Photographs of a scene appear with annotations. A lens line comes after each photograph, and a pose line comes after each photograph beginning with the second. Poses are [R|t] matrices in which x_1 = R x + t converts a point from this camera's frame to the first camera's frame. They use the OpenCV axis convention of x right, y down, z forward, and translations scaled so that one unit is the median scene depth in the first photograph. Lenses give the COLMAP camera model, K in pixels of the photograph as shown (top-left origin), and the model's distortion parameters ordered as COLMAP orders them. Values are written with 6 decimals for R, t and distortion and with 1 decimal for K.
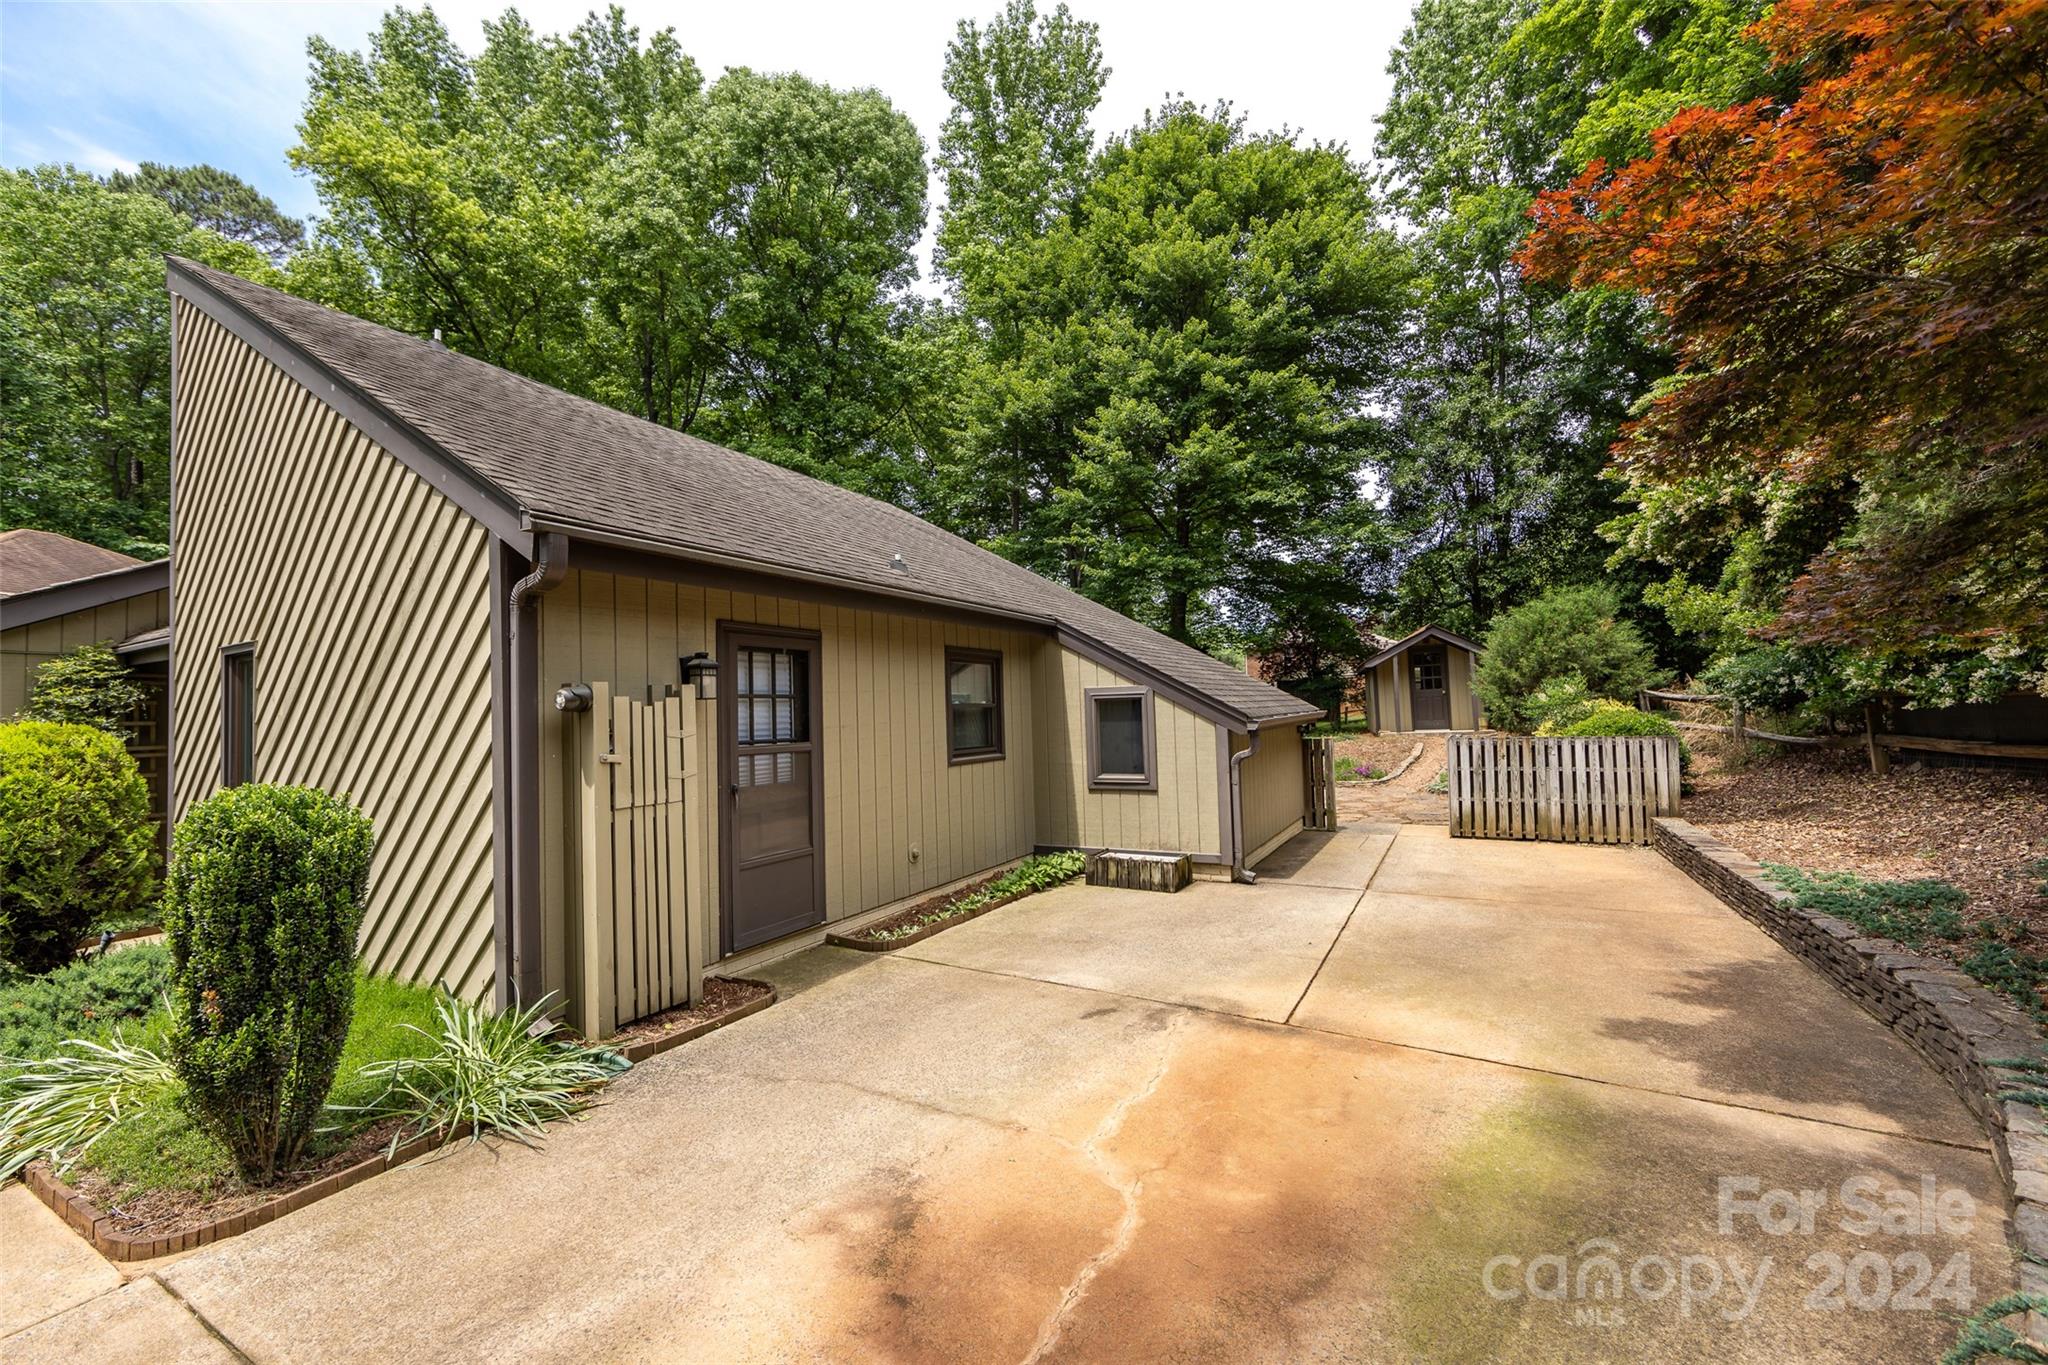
lens RADIAL K [[806.6, 0, 1022.9], [0, 806.6, 688.9], [0, 0, 1]] dist [-0.000109, -0.000181]
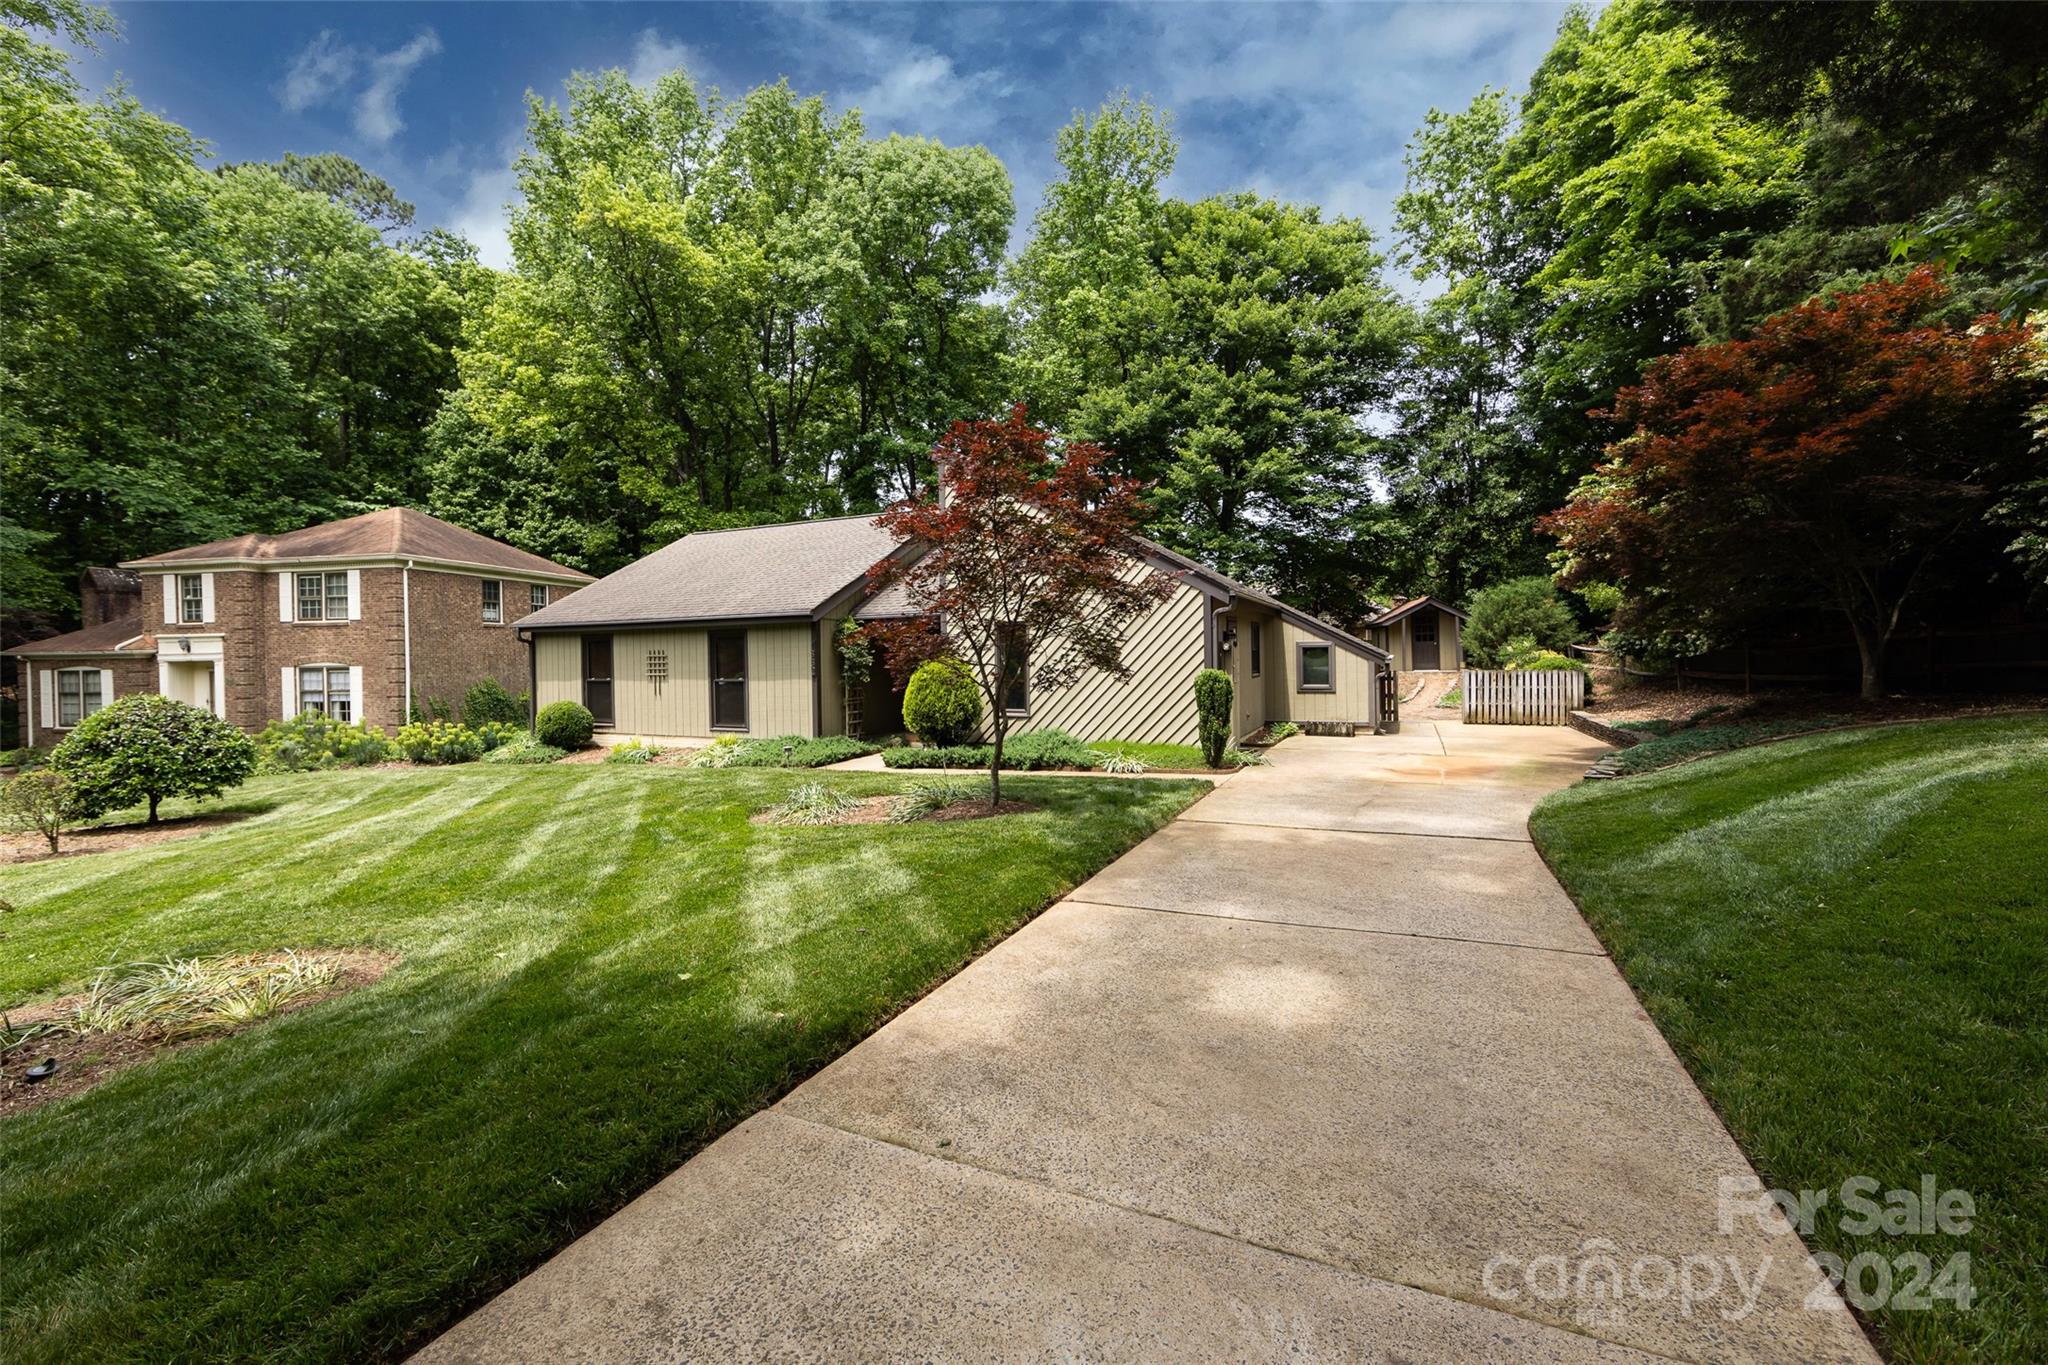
lens RADIAL K [[813.5, 0, 999.1], [0, 813.5, 664.6], [0, 0, 1]] dist [-0.001851, -0.000097]
pose [[0.999189, 0.013093, 0.038072, -0.301737], [-0.014640, 0.999066, 0.040665, -0.006159], [-0.037504, -0.041190, 0.998447, -0.405696]]
